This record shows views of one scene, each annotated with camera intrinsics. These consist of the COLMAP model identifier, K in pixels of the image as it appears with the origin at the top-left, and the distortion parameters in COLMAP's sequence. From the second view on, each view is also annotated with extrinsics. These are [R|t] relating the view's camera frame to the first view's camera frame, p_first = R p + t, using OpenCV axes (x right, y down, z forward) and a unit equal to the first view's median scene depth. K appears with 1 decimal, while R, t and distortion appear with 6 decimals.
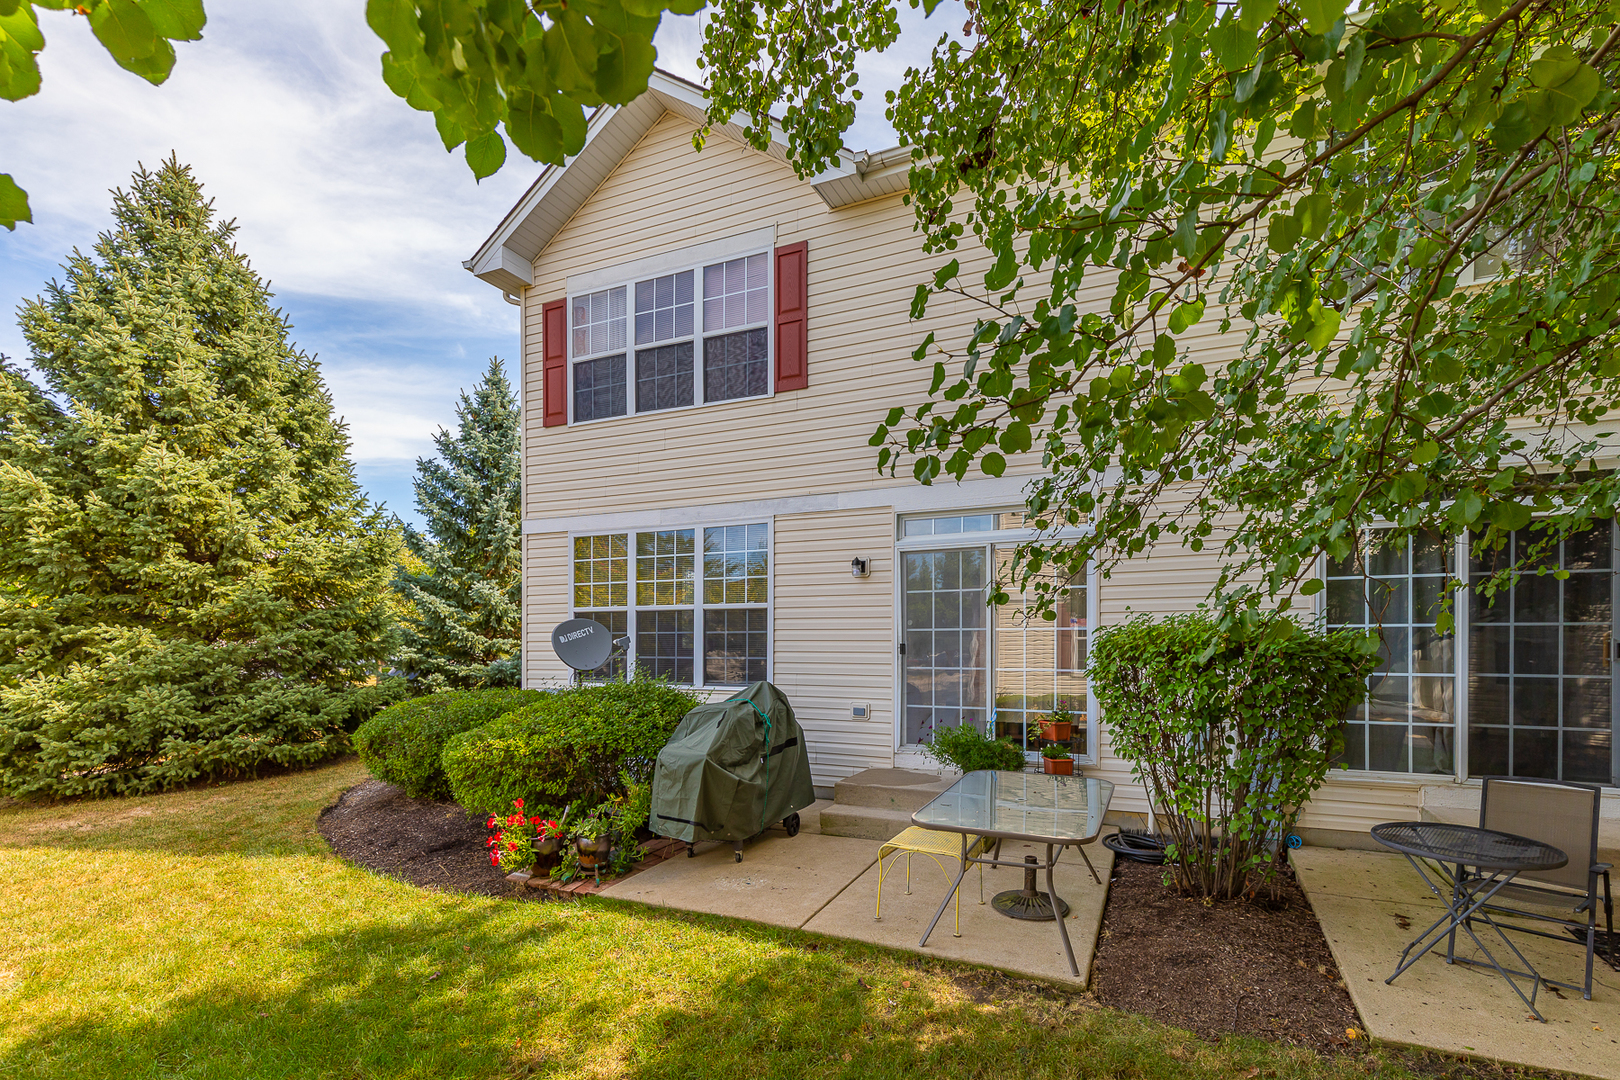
lens RADIAL K [[763.8, 0, 809.7], [0, 763.8, 604.0], [0, 0, 1]] dist [-0.000151, -0.000109]
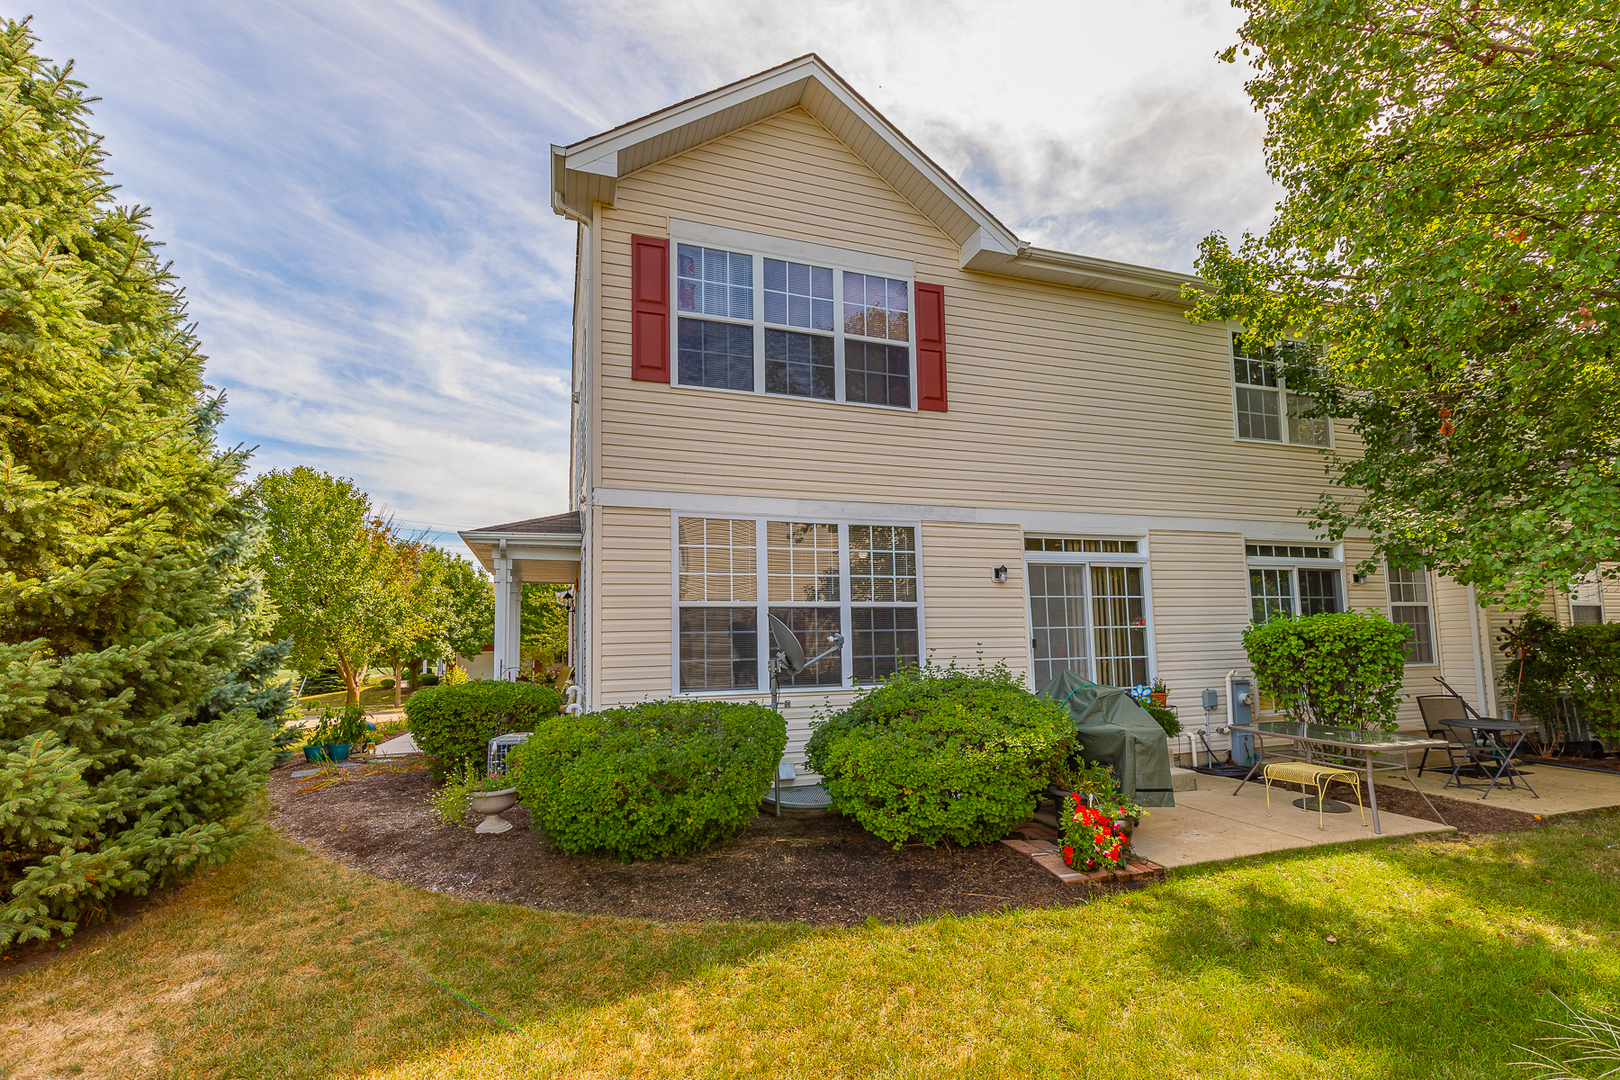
lens RADIAL K [[754.4, 0, 810.0], [0, 754.4, 540.0], [0, 0, 1]] dist [0.001101, 0.000381]
pose [[0.712349, 0.087962, 0.696291, -0.873506], [-0.015059, 0.993802, -0.110140, 0.029386], [-0.701664, 0.067972, 0.709259, 0.352341]]
